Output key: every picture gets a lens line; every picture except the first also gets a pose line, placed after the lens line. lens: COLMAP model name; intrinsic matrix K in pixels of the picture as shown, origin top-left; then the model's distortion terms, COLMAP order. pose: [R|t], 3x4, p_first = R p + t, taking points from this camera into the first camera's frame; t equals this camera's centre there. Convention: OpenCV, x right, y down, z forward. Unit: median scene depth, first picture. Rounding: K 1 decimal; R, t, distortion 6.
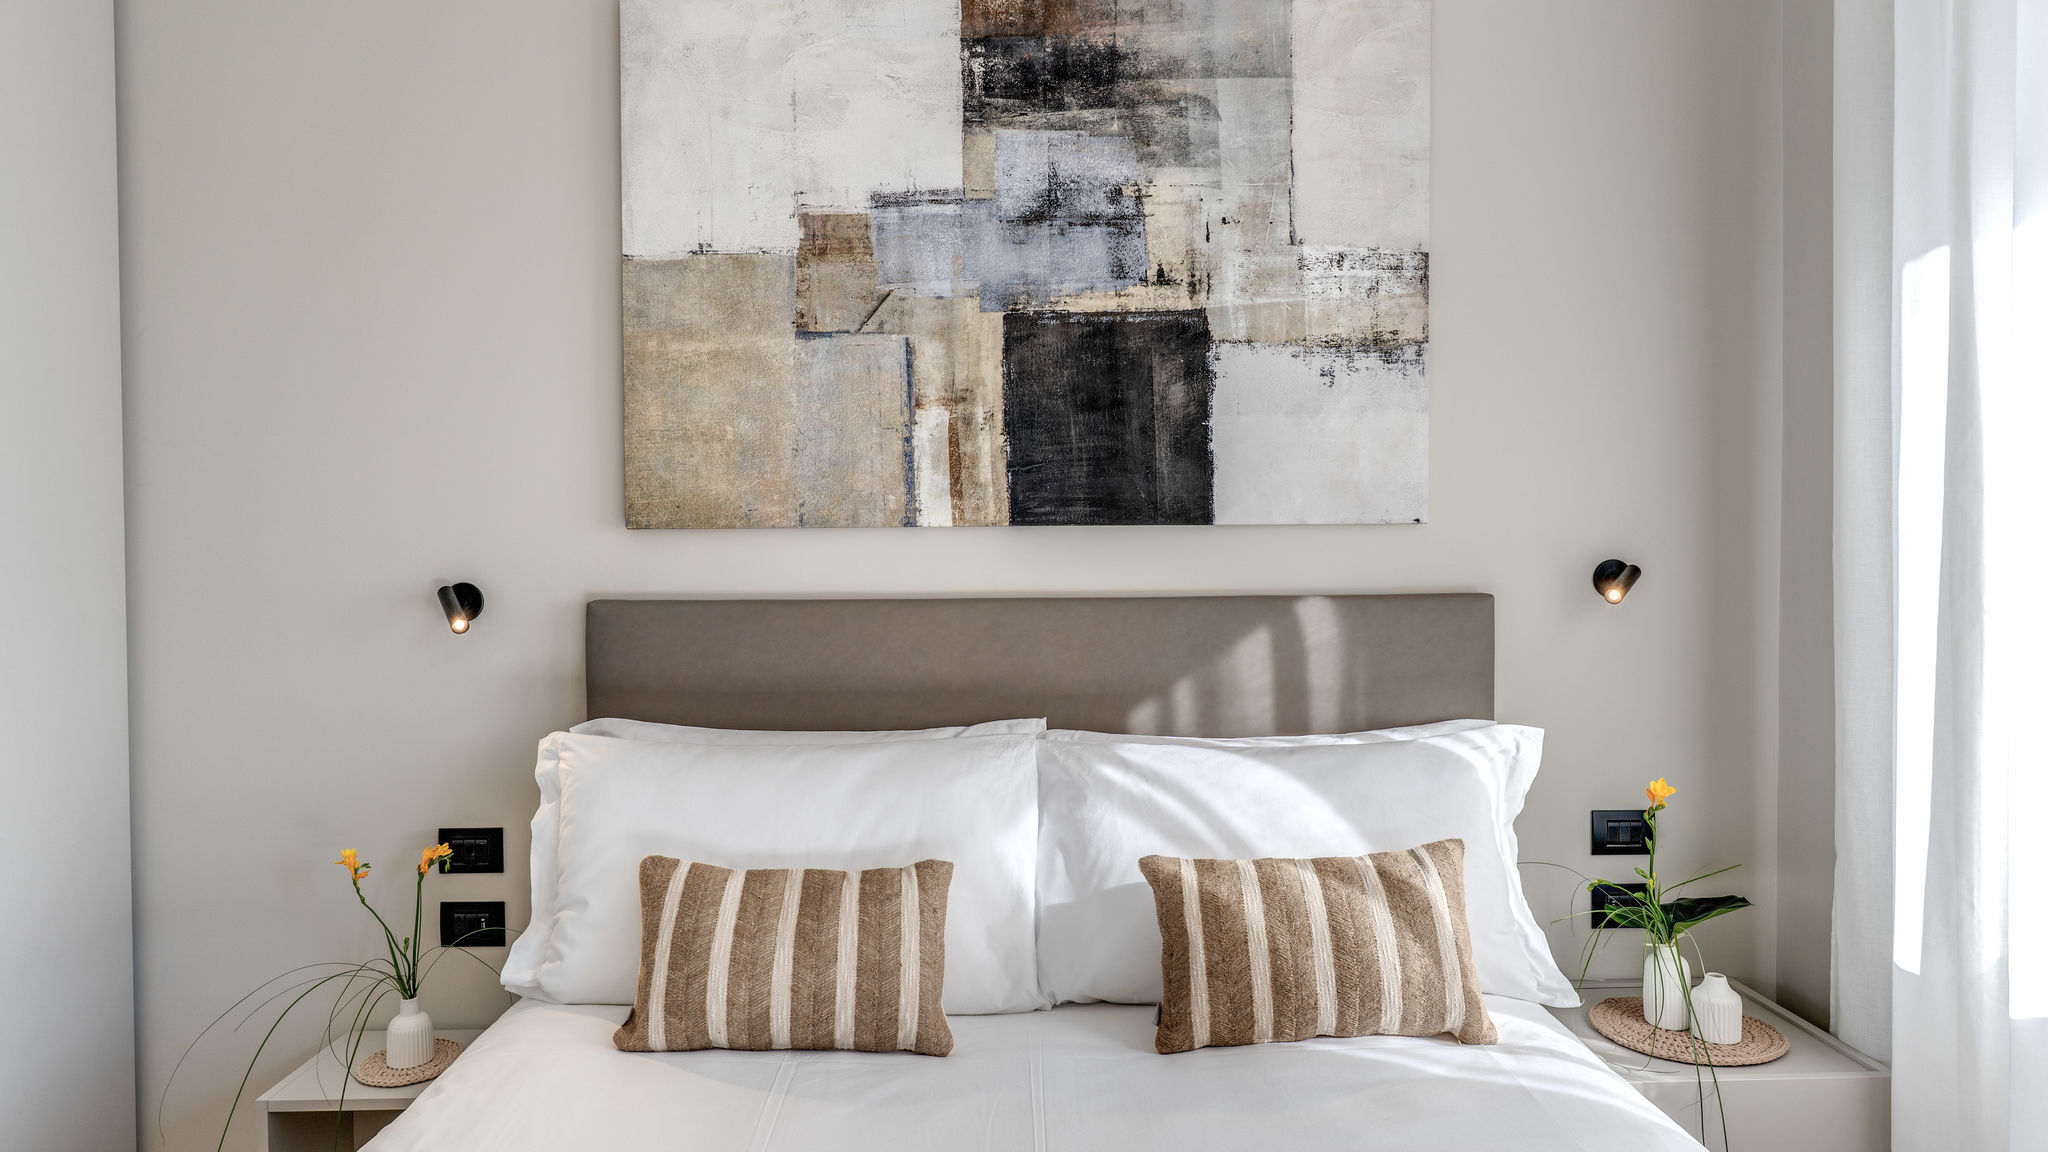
lens RADIAL K [[1192.1, 0, 1019.0], [0, 1192.1, 581.3], [0, 0, 1]] dist [-0.006577, 0.008339]
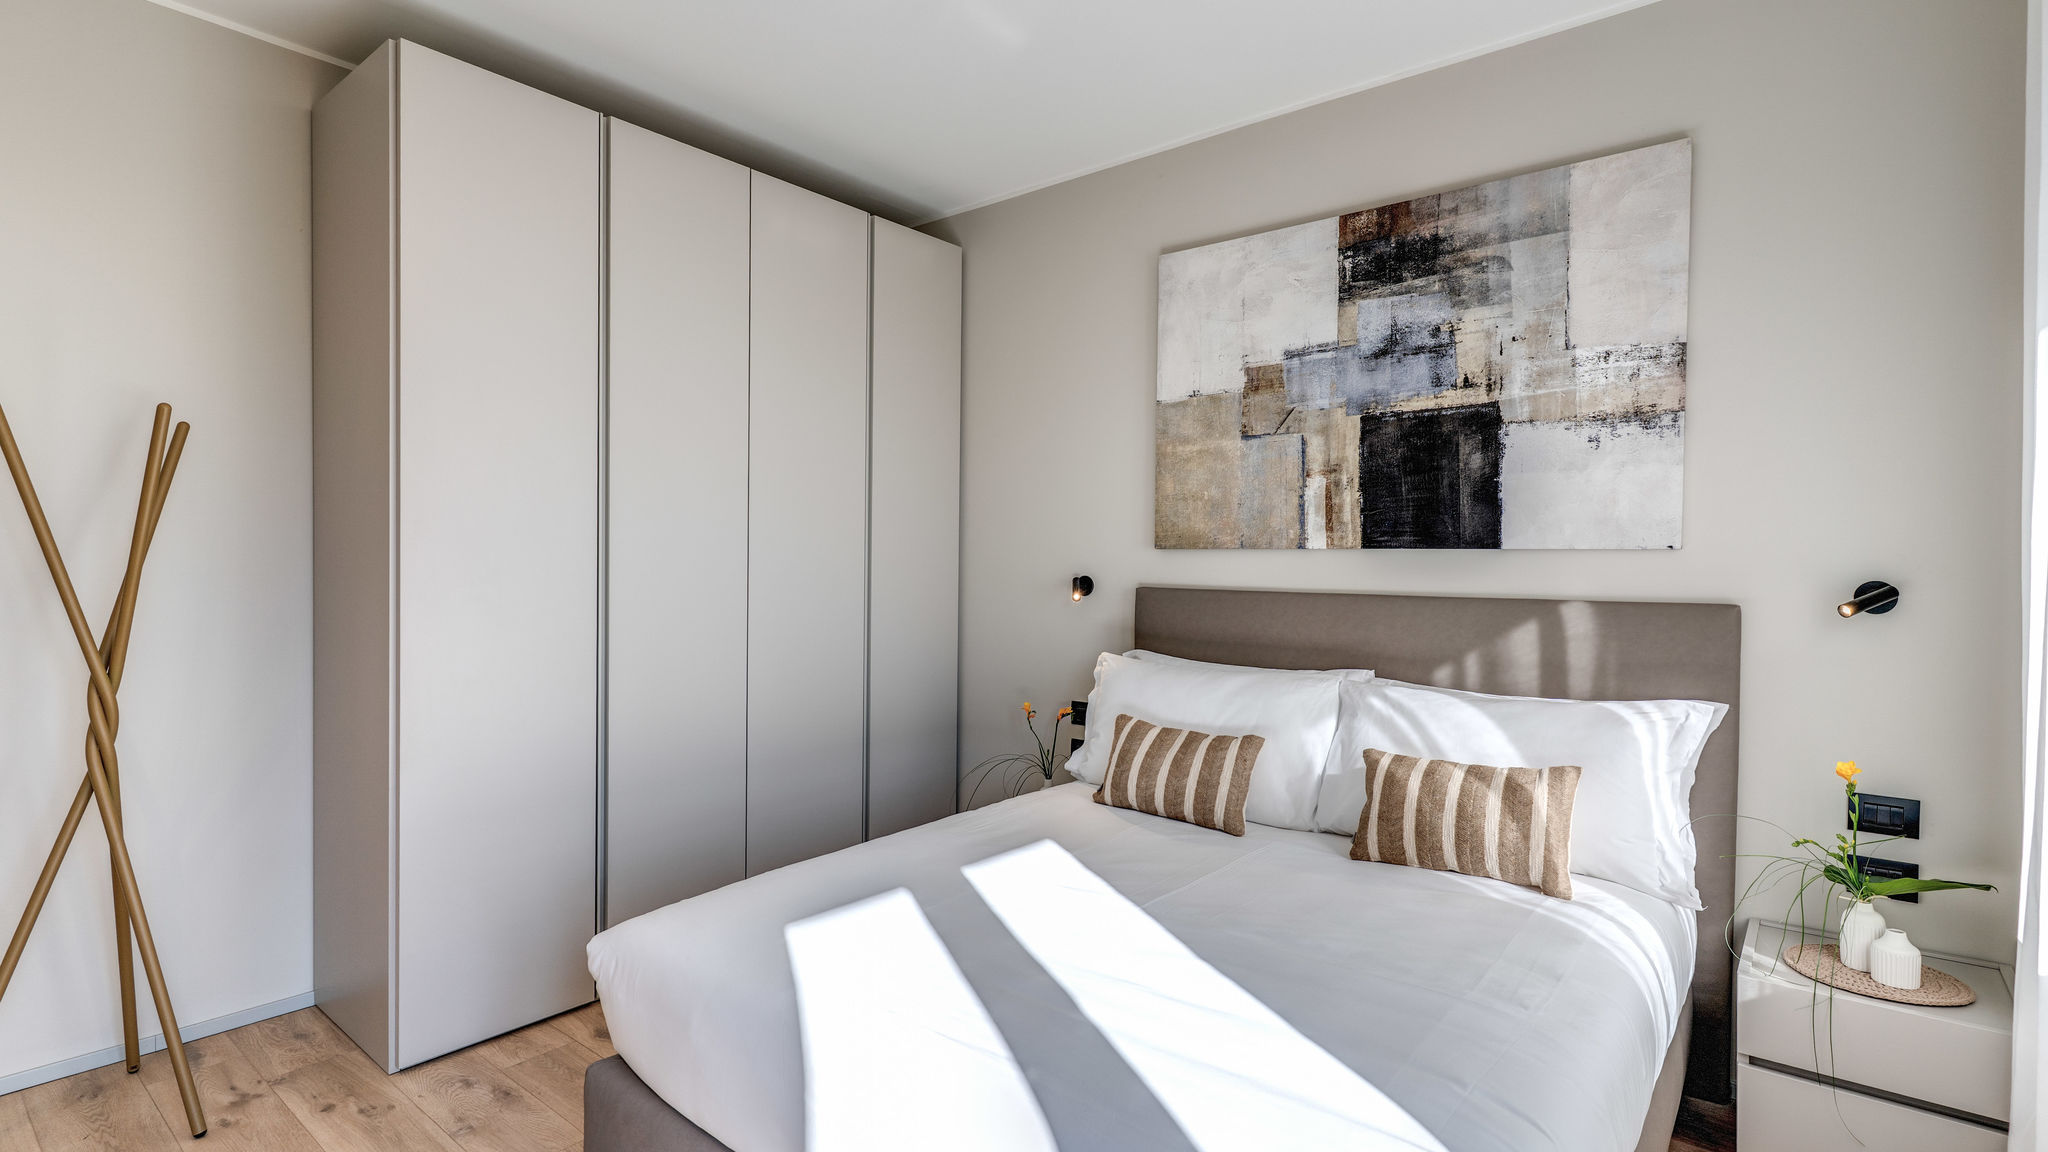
lens RADIAL K [[968.6, 0, 1029.5], [0, 968.6, 578.4], [0, 0, 1]] dist [0.005592, 0.000441]
pose [[0.768997, 0.027232, -0.638672, 0.483524], [-0.029130, 0.999547, 0.007545, -0.003623], [0.638588, 0.012802, 0.769442, -0.281870]]
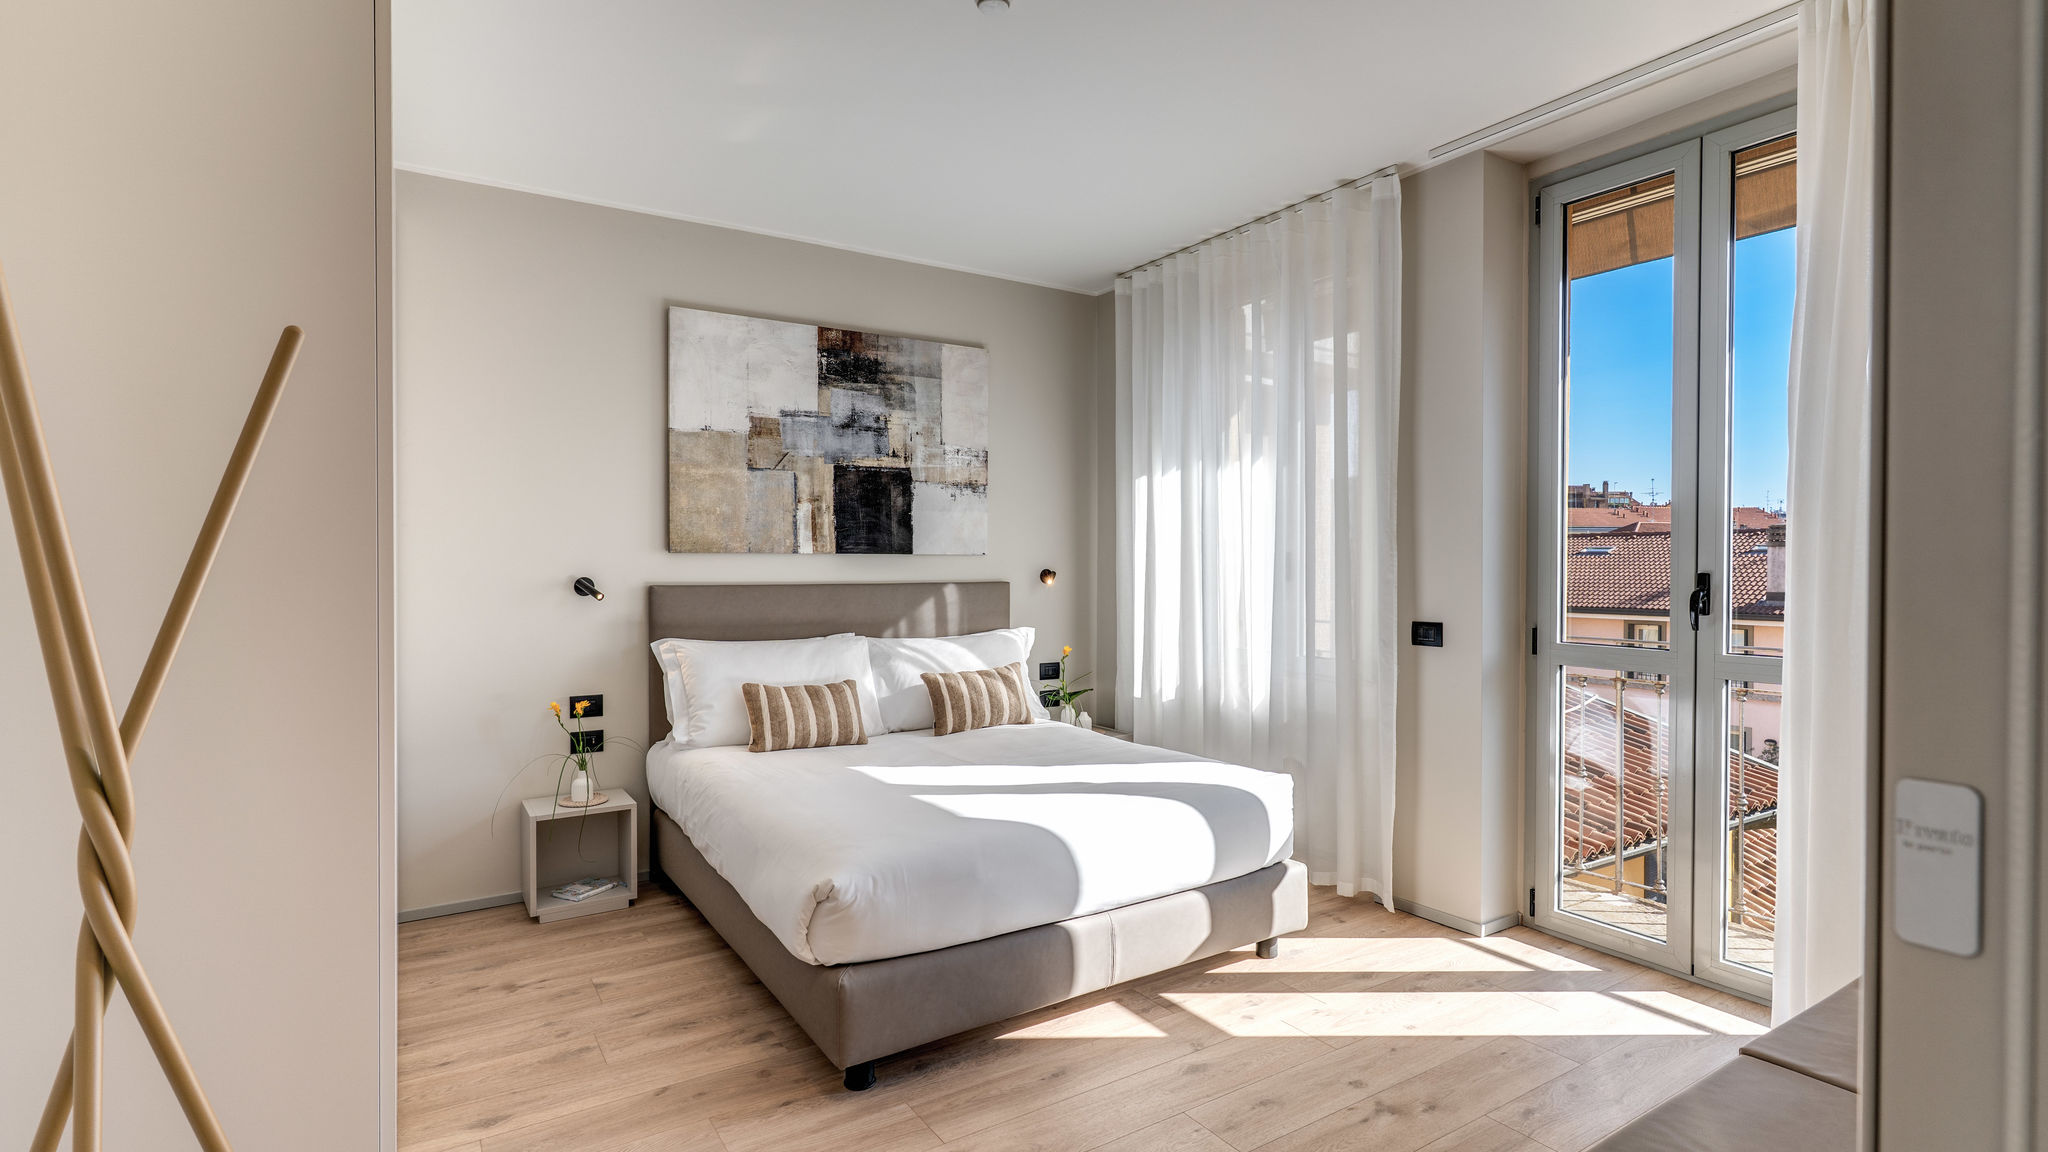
lens RADIAL K [[968.6, 0, 1015.1], [0, 968.6, 577.2], [0, 0, 1]] dist [0.005592, 0.000441]
pose [[0.855186, 0.001406, 0.518320, -0.711870], [0.004875, 0.999930, -0.010755, 0.023363], [-0.518299, 0.011724, 0.855119, -0.851584]]
